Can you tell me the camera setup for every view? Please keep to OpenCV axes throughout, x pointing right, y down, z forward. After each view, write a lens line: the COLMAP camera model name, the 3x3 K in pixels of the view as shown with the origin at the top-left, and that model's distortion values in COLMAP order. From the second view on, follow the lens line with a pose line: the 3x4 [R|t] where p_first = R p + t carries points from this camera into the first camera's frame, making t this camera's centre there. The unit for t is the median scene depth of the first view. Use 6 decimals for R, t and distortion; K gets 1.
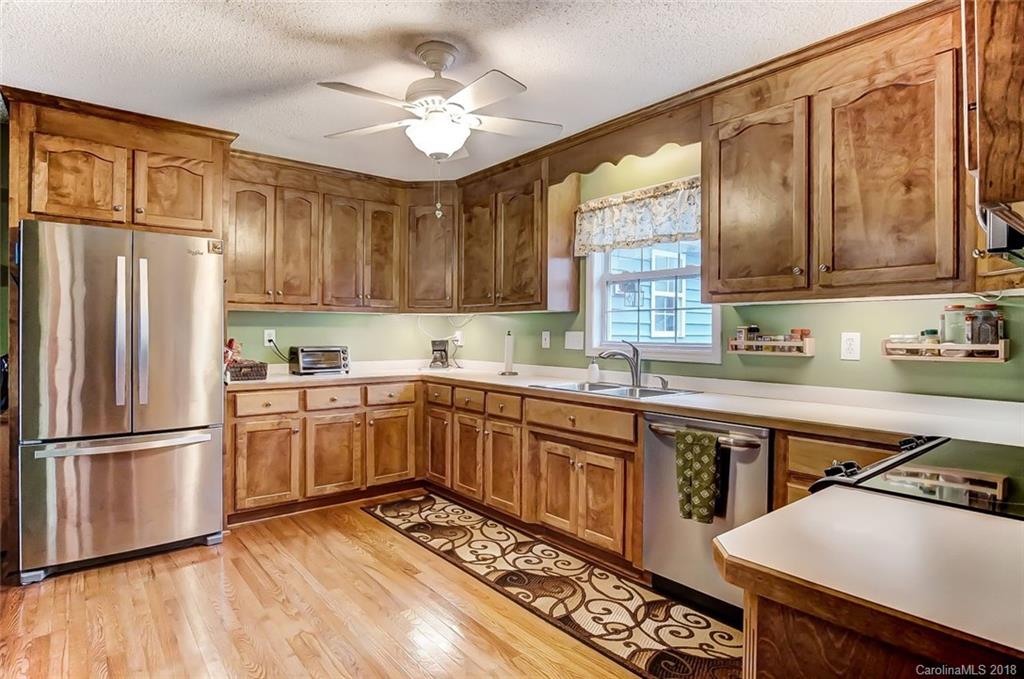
lens RADIAL K [[549.8, 0, 512.8], [0, 549.8, 335.7], [0, 0, 1]] dist [-0.032275, 0.008226]
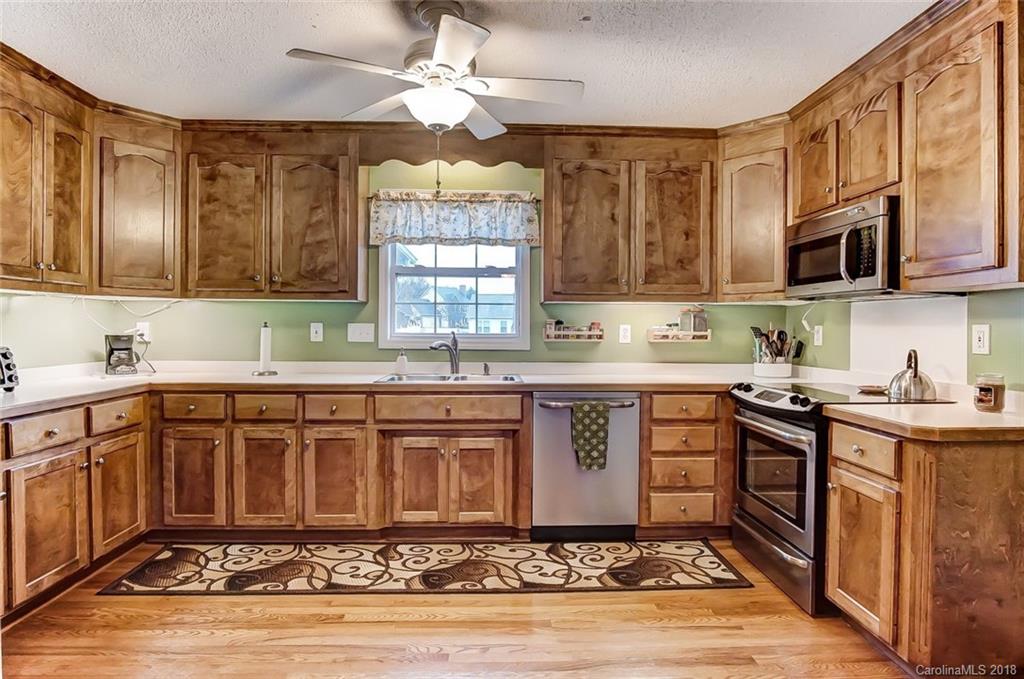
lens RADIAL K [[549.8, 0, 511.5], [0, 549.8, 335.4], [0, 0, 1]] dist [-0.032275, 0.008226]
pose [[0.599907, -0.013992, 0.799947, -0.543245], [0.002338, 0.999873, 0.015735, -0.000808], [-0.800066, -0.007570, 0.599864, 0.250292]]
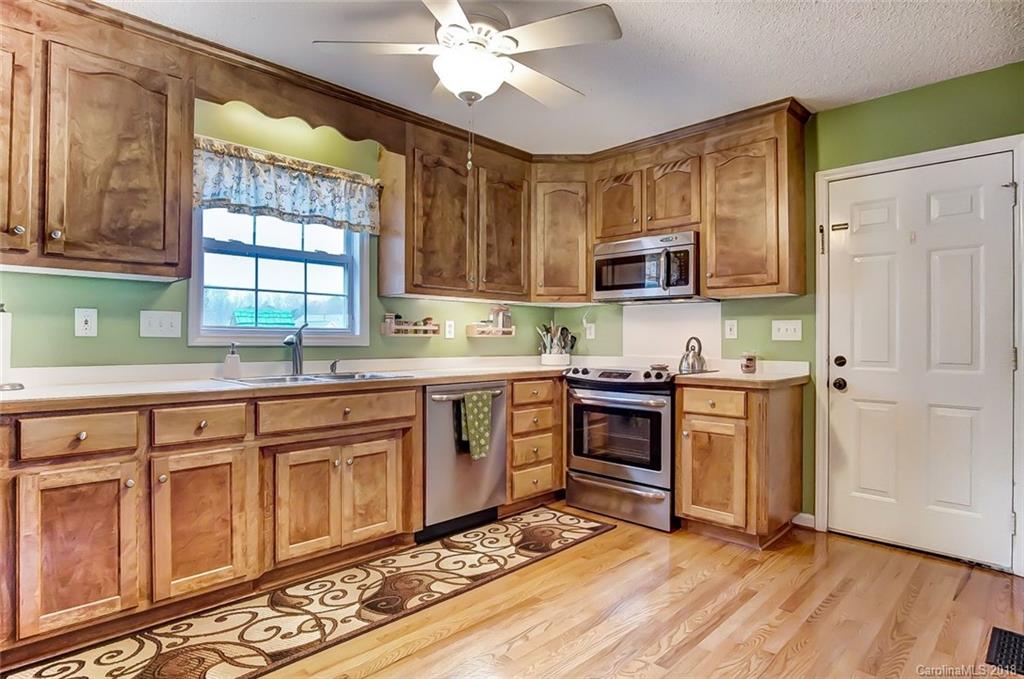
lens RADIAL K [[549.8, 0, 511.0], [0, 549.8, 334.5], [0, 0, 1]] dist [-0.032275, 0.008226]
pose [[-0.105637, 0.003043, 0.994400, -0.674133], [0.001599, 0.999995, -0.002890, 0.027075], [-0.994403, 0.001285, -0.105641, 0.709007]]
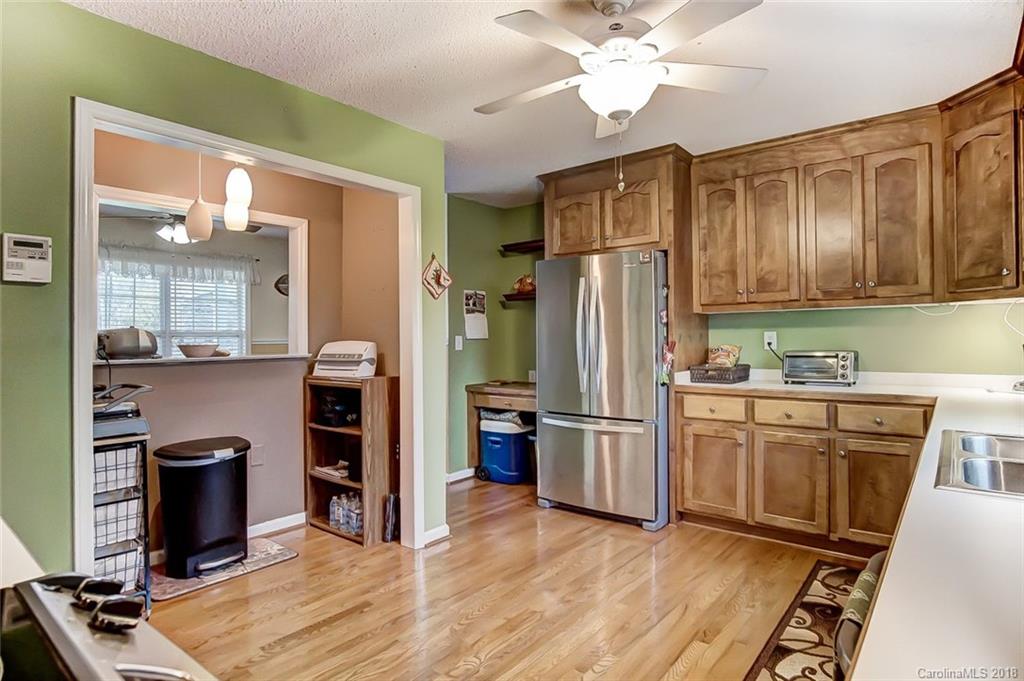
lens RADIAL K [[549.8, 0, 507.7], [0, 549.8, 337.2], [0, 0, 1]] dist [-0.032275, 0.008226]
pose [[0.194262, -0.009027, -0.980908, 0.432431], [0.003575, 0.999958, -0.008494, 0.005546], [0.980943, -0.001856, 0.194286, 0.467308]]
